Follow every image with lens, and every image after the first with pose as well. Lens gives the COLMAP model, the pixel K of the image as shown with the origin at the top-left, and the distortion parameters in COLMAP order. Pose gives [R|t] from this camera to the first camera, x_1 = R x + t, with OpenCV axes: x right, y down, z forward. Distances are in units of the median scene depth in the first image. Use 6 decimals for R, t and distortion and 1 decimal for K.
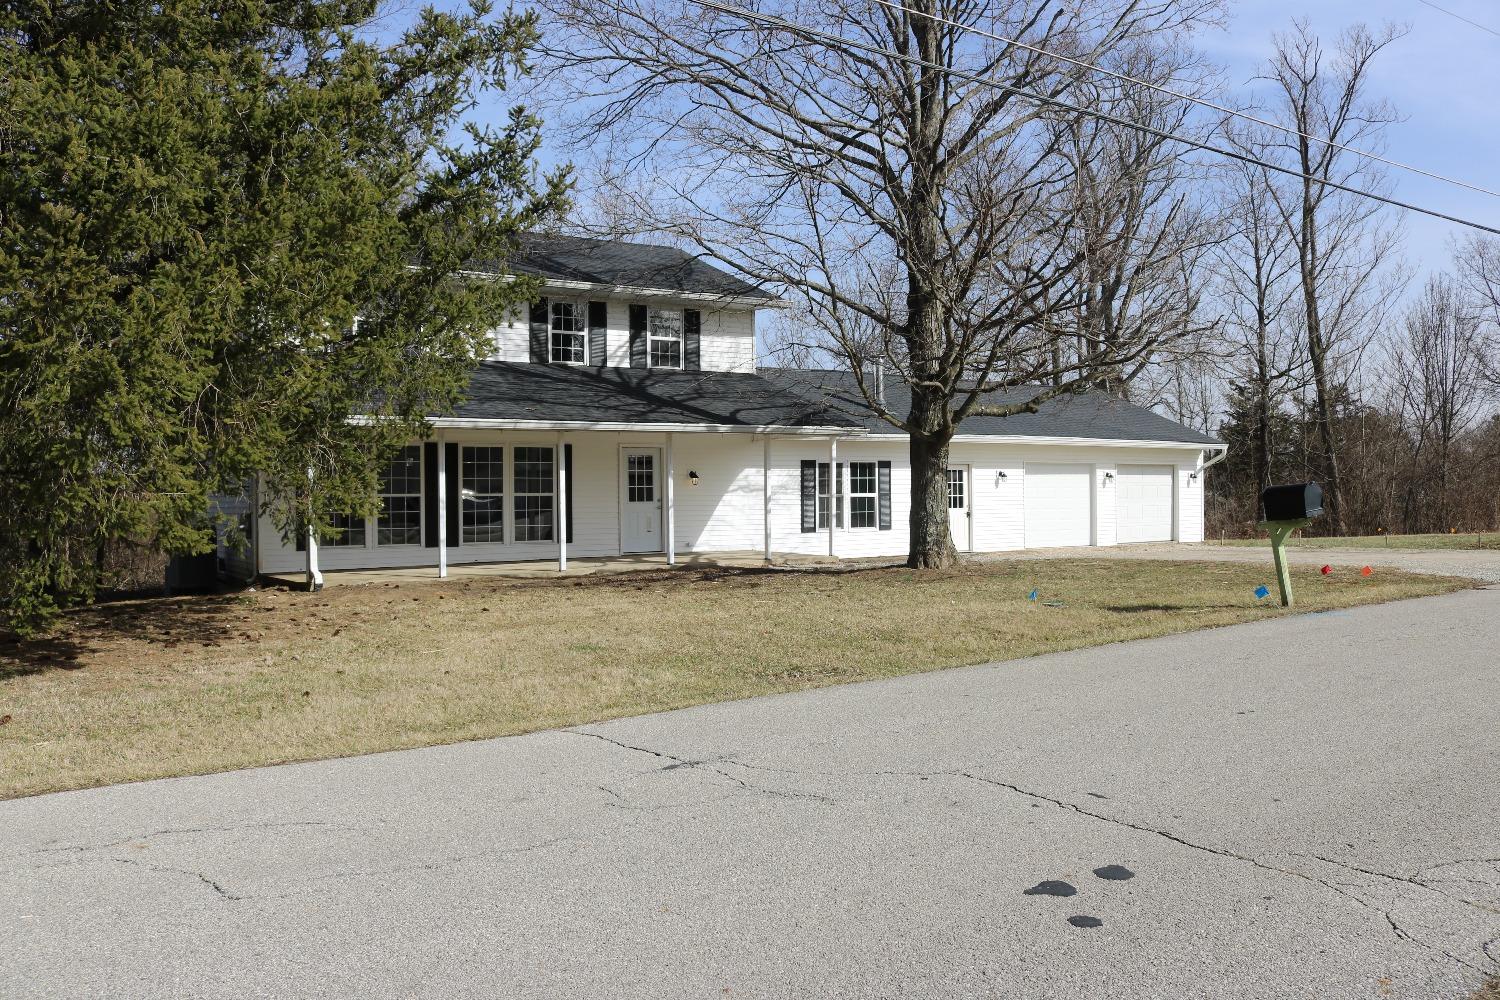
lens RADIAL K [[1219.2, 0, 754.4], [0, 1219.2, 490.7], [0, 0, 1]] dist [-0.089213, 0.020362]
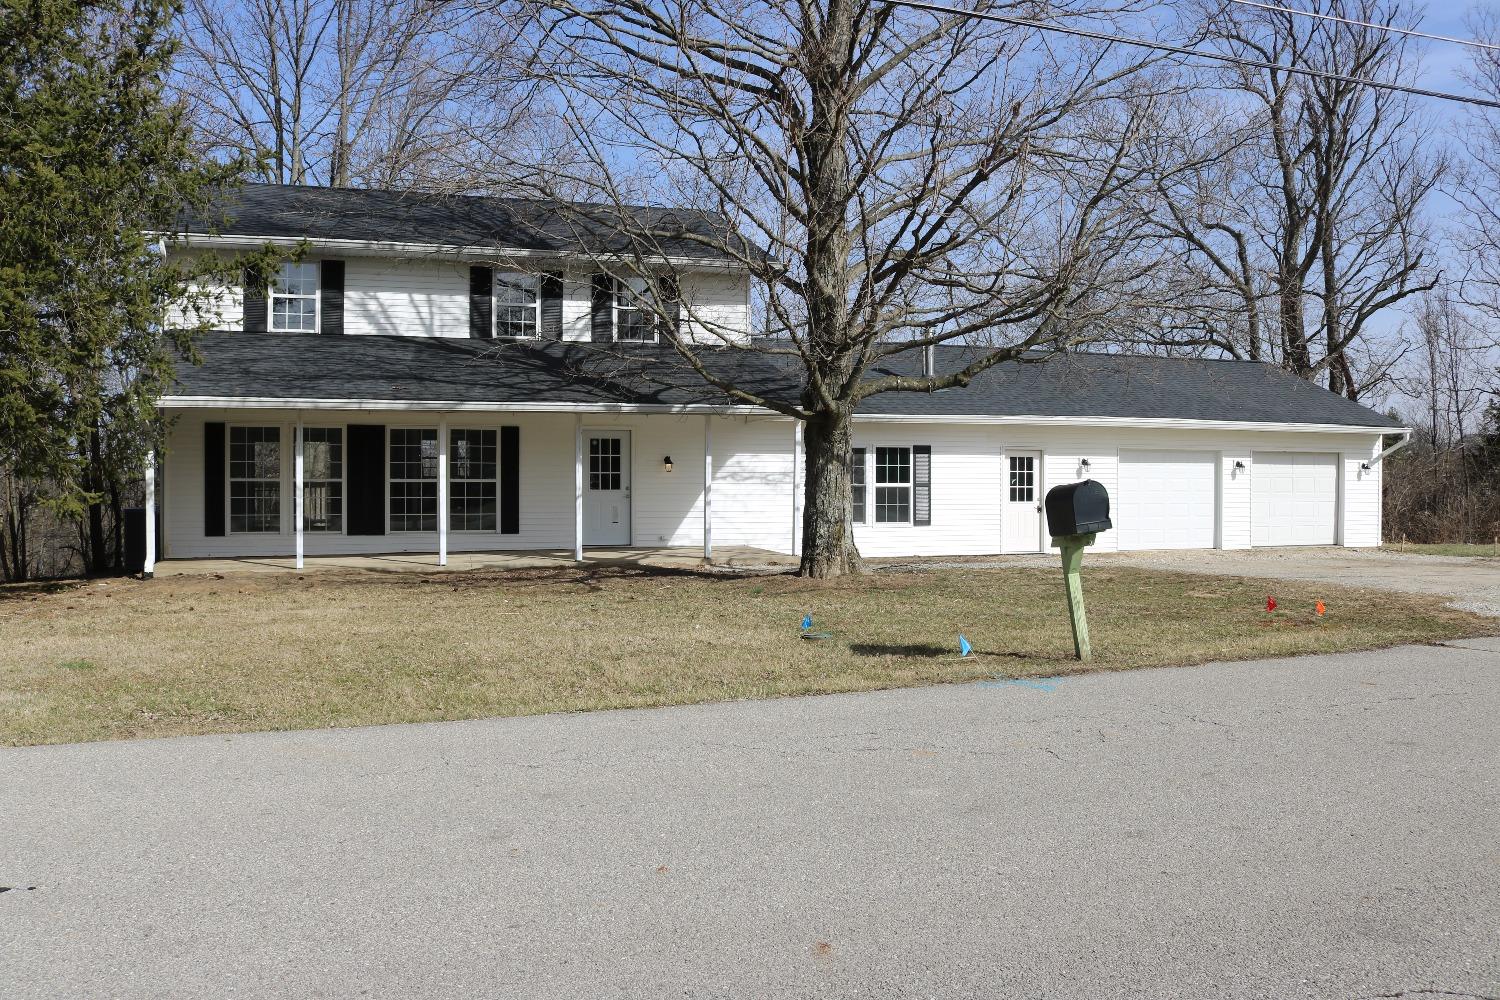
lens RADIAL K [[1219.2, 0, 749.2], [0, 1219.2, 495.3], [0, 0, 1]] dist [-0.089213, 0.020362]
pose [[0.964641, 0.015643, -0.263103, 0.246092], [-0.010991, 0.999756, 0.019141, -0.005172], [0.263339, -0.015573, 0.964578, 0.153381]]
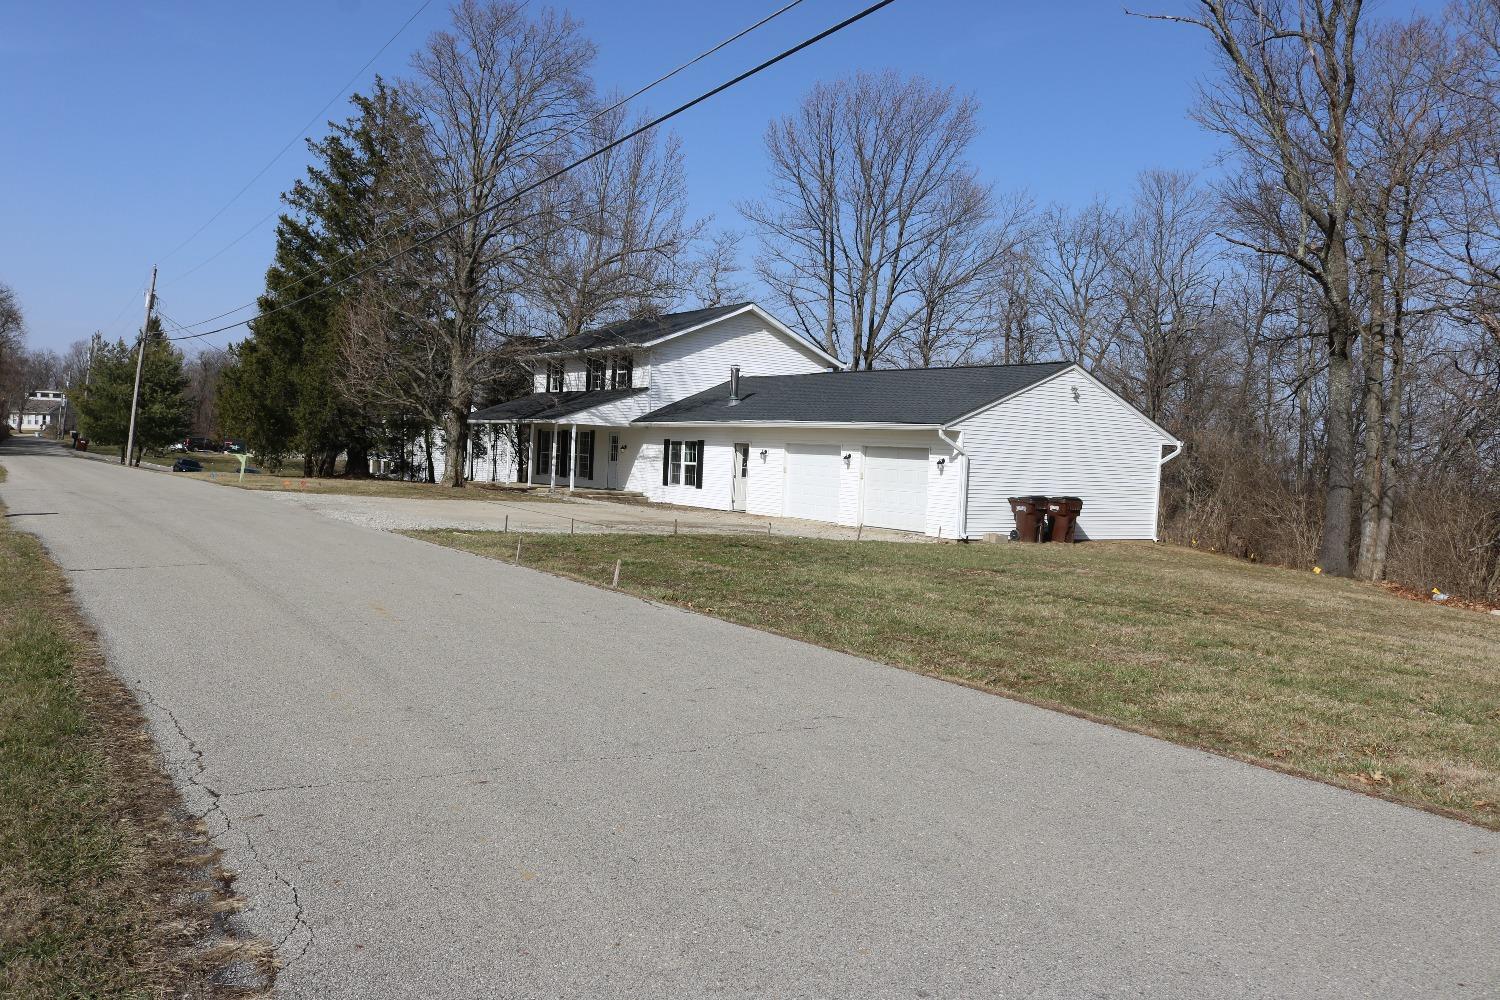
lens RADIAL K [[1219.2, 0, 751.5], [0, 1219.2, 500.0], [0, 0, 1]] dist [-0.089213, 0.020362]
pose [[-0.037016, 0.038996, -0.998554, 1.751414], [-0.051154, 0.997854, 0.040865, -0.018429], [0.998005, 0.052593, -0.034942, 1.265873]]
